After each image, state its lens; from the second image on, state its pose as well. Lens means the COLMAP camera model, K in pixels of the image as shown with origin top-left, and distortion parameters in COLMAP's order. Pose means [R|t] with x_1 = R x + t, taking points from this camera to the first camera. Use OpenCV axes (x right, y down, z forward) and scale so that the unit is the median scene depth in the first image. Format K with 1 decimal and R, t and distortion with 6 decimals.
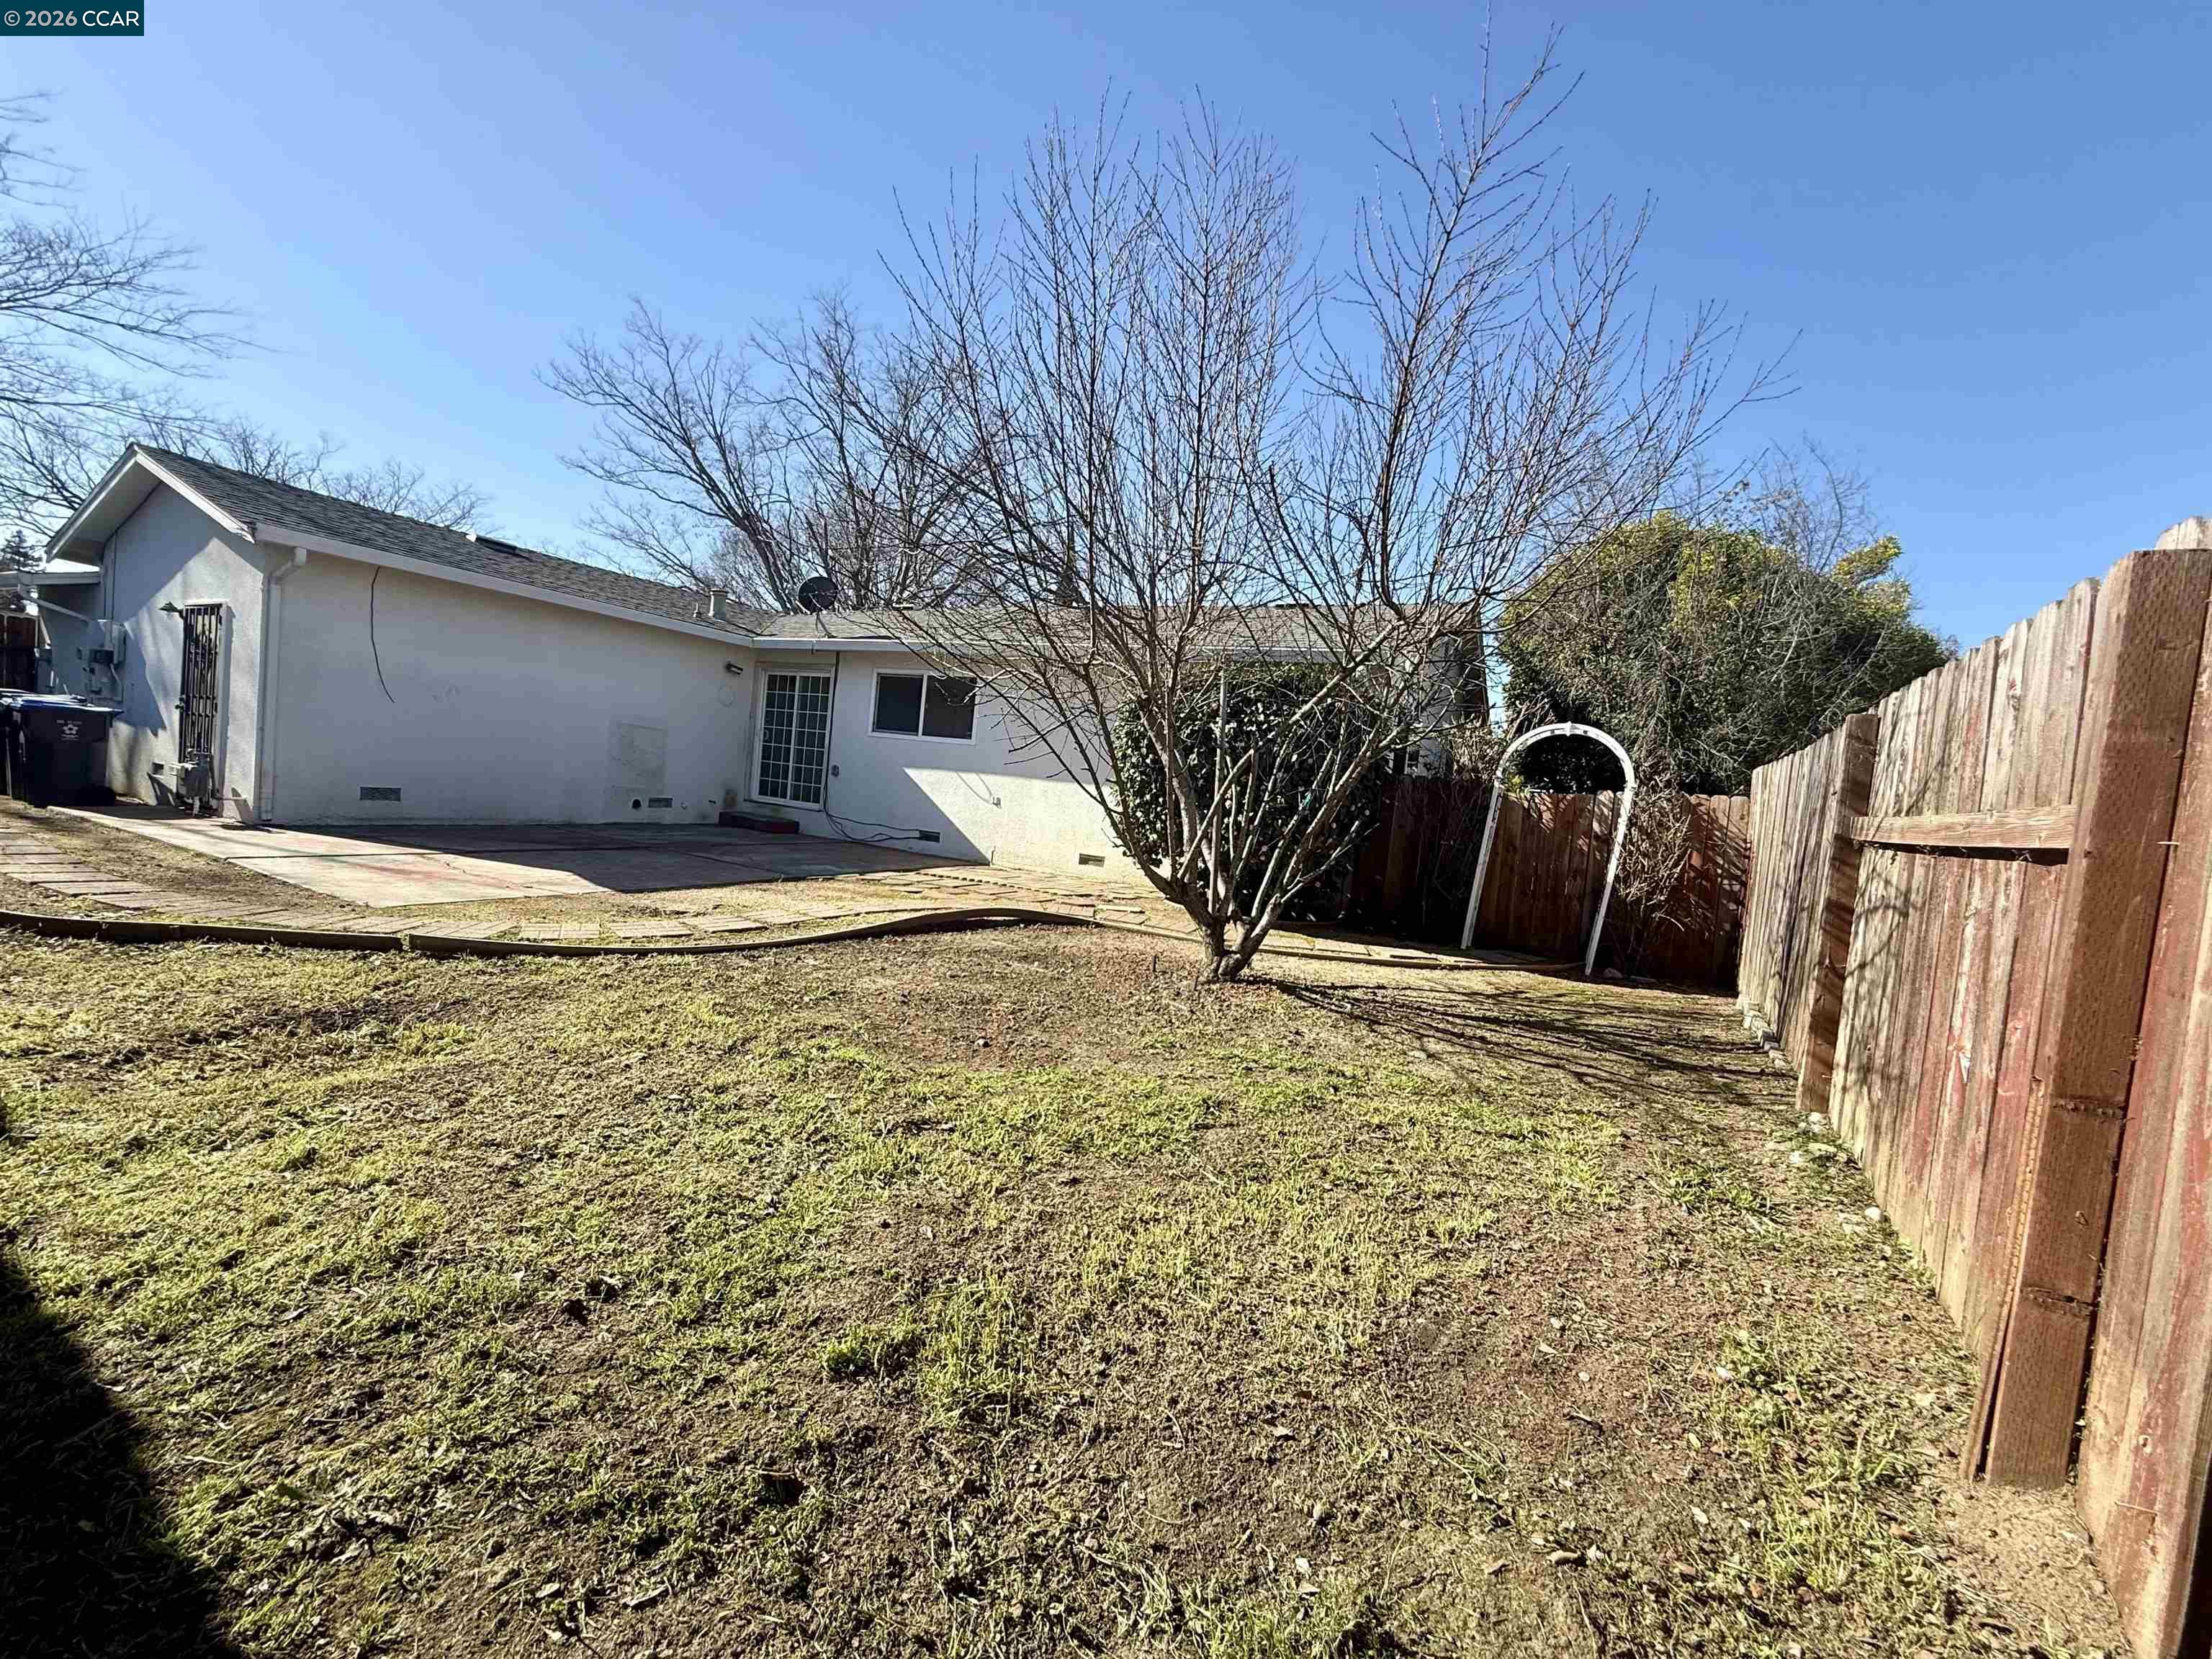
lens RADIAL K [[884.2, 0, 1105.4], [0, 884.2, 828.3], [0, 0, 1]] dist [-0.000969, 0.000029]
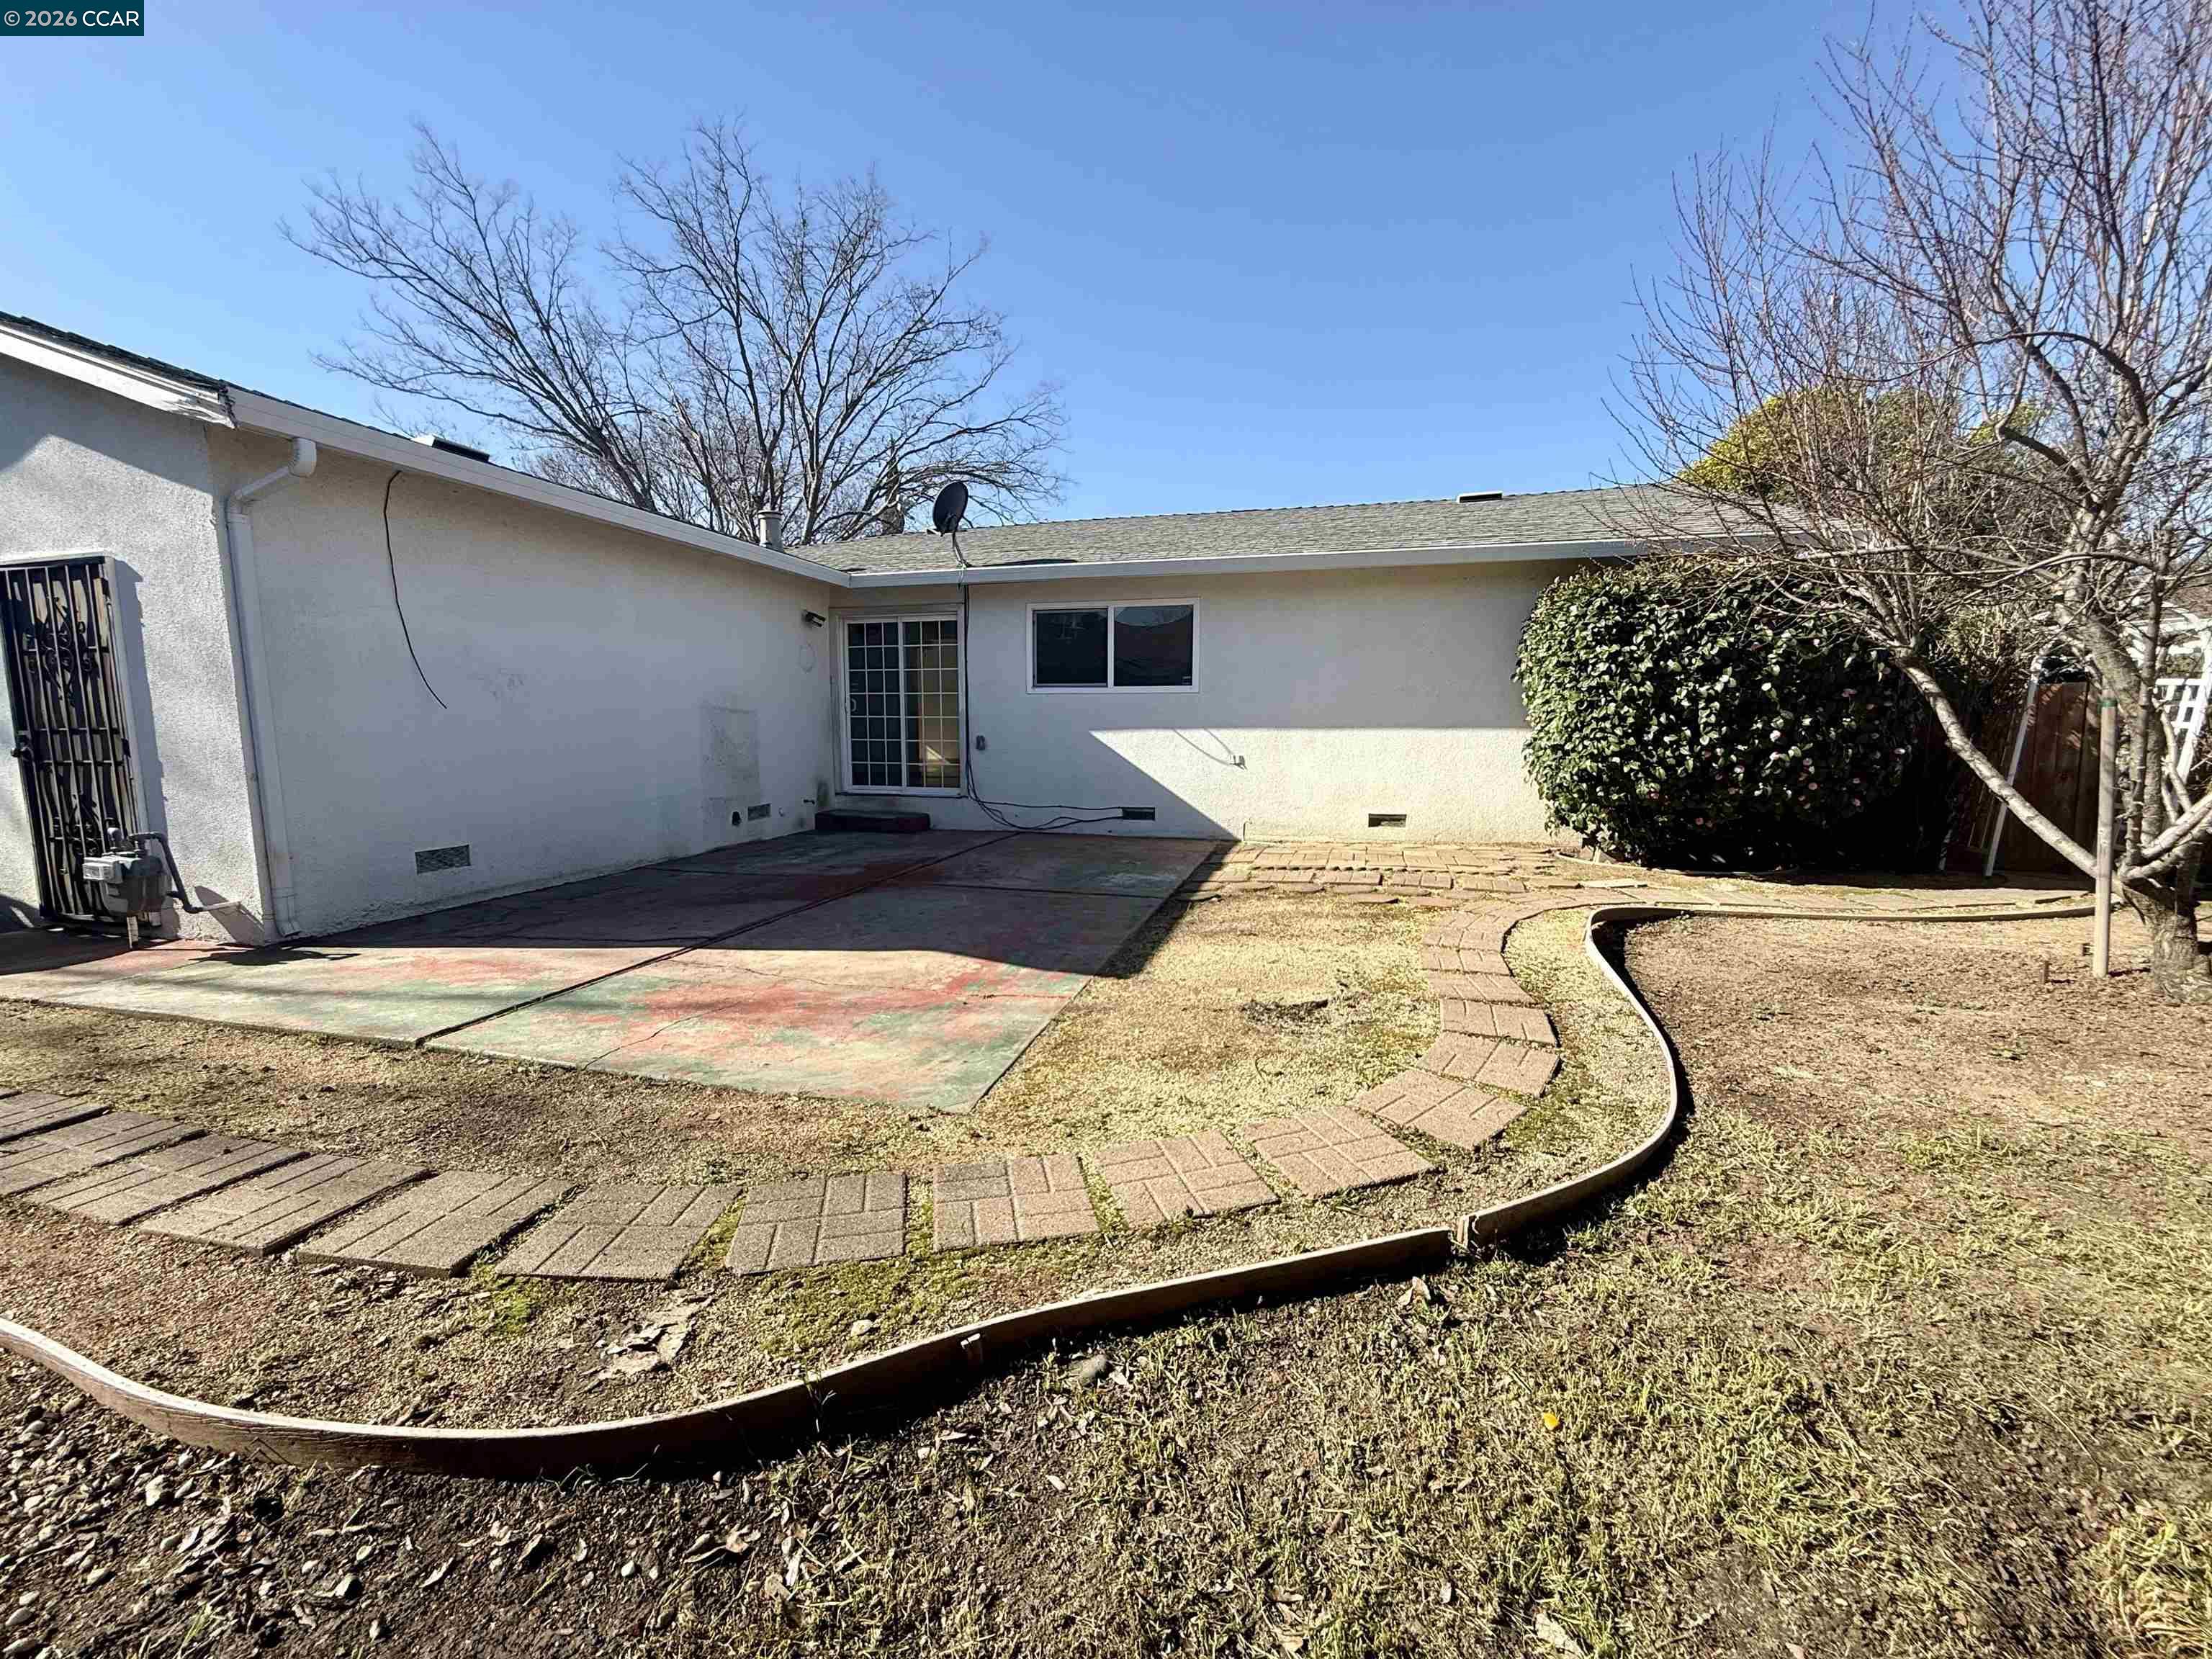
lens RADIAL K [[878.5, 0, 1108.6], [0, 878.5, 825.6], [0, 0, 1]] dist [0.000061, -0.011070]
pose [[0.962672, -0.124579, 0.240297, -0.411953], [0.105665, 0.990311, 0.090102, -0.053801], [-0.249193, -0.061348, 0.966509, 0.239730]]
